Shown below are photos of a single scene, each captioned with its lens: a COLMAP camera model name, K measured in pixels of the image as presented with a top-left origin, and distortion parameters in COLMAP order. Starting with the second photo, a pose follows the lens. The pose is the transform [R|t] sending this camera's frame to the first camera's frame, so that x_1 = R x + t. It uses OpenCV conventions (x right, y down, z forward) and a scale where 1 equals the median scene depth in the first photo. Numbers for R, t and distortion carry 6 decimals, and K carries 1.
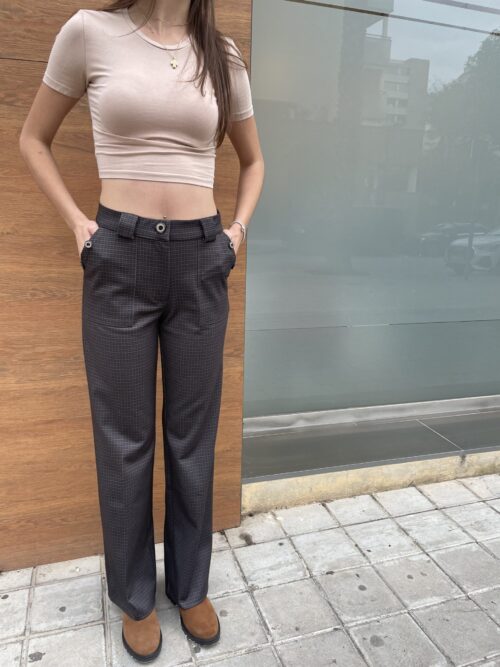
lens RADIAL K [[509.9, 0, 248.5], [0, 509.9, 332.2], [0, 0, 1]] dist [0.080055, -0.120753]
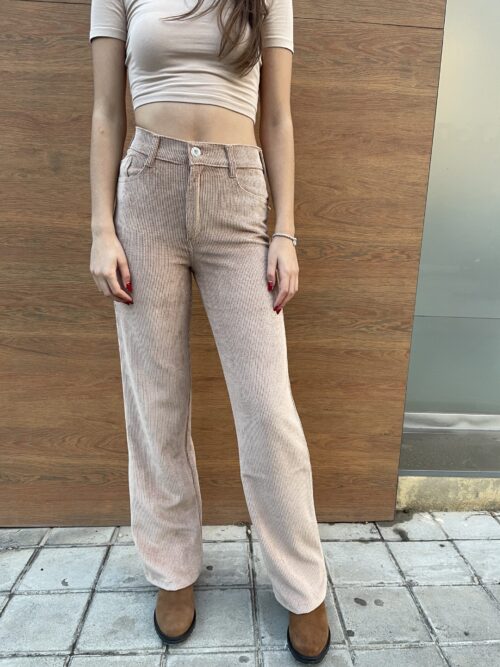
lens RADIAL K [[509.9, 0, 254.8], [0, 509.9, 340.1], [0, 0, 1]] dist [0.080055, -0.120753]
pose [[0.969040, 0.064965, -0.238205, -0.063449], [-0.073166, 0.996988, -0.025741, 0.108759], [0.235815, 0.042372, 0.970874, 0.046277]]
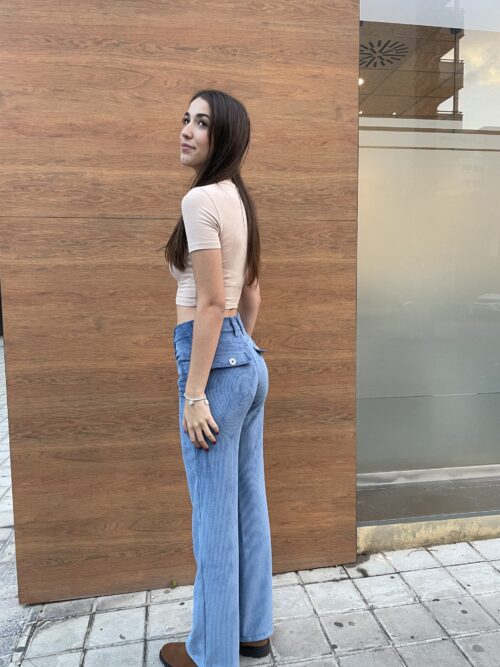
lens RADIAL K [[509.9, 0, 249.0], [0, 509.9, 334.1], [0, 0, 1]] dist [0.080055, -0.120753]
pose [[0.988932, -0.023524, -0.146493, -0.082528], [0.004426, 0.991590, -0.129346, -0.000951], [0.148304, 0.127266, 0.980719, -0.328129]]
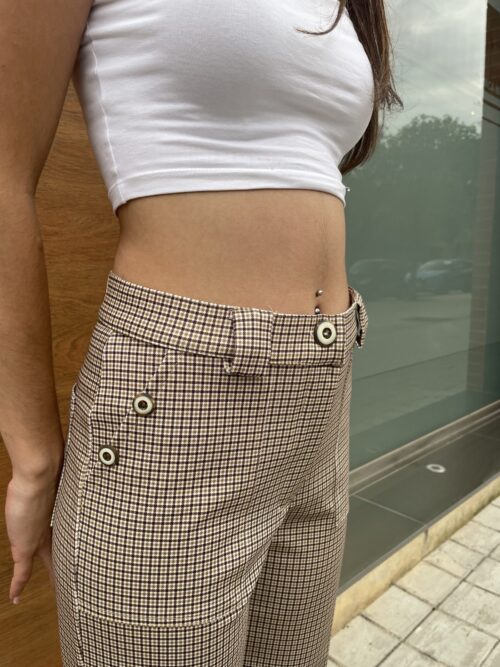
lens RADIAL K [[509.9, 0, 251.1], [0, 509.9, 330.8], [0, 0, 1]] dist [0.080055, -0.120753]
pose [[0.888205, -0.081692, 0.452127, -0.283679], [0.117470, 0.991736, -0.051581, -0.114882], [-0.444177, 0.098926, 0.890461, 0.395660]]
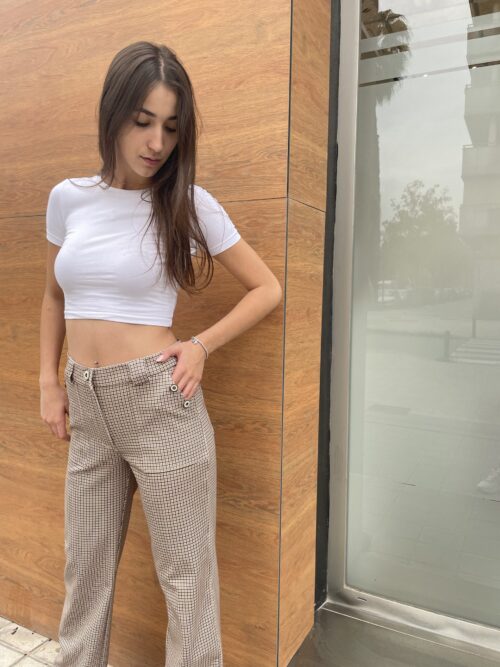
lens RADIAL K [[509.9, 0, 249.2], [0, 509.9, 331.0], [0, 0, 1]] dist [0.080055, -0.120753]
pose [[0.704193, 0.043457, -0.708678, 0.524289], [-0.152853, 0.984000, -0.091545, -0.157522], [0.693360, 0.172789, 0.699568, 0.357003]]
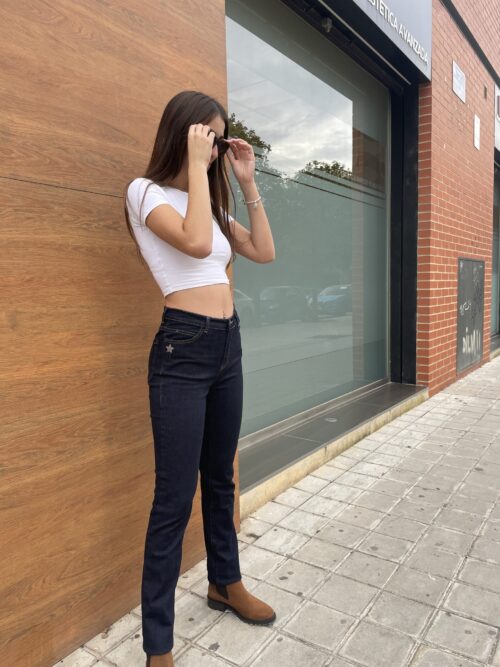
lens RADIAL K [[509.9, 0, 248.3], [0, 509.9, 334.0], [0, 0, 1]] dist [0.080055, -0.120753]
pose [[0.795361, -0.096628, 0.598384, -0.808500], [0.175080, 0.981756, -0.074177, -0.019184], [-0.580300, 0.163763, 0.797768, -0.160059]]
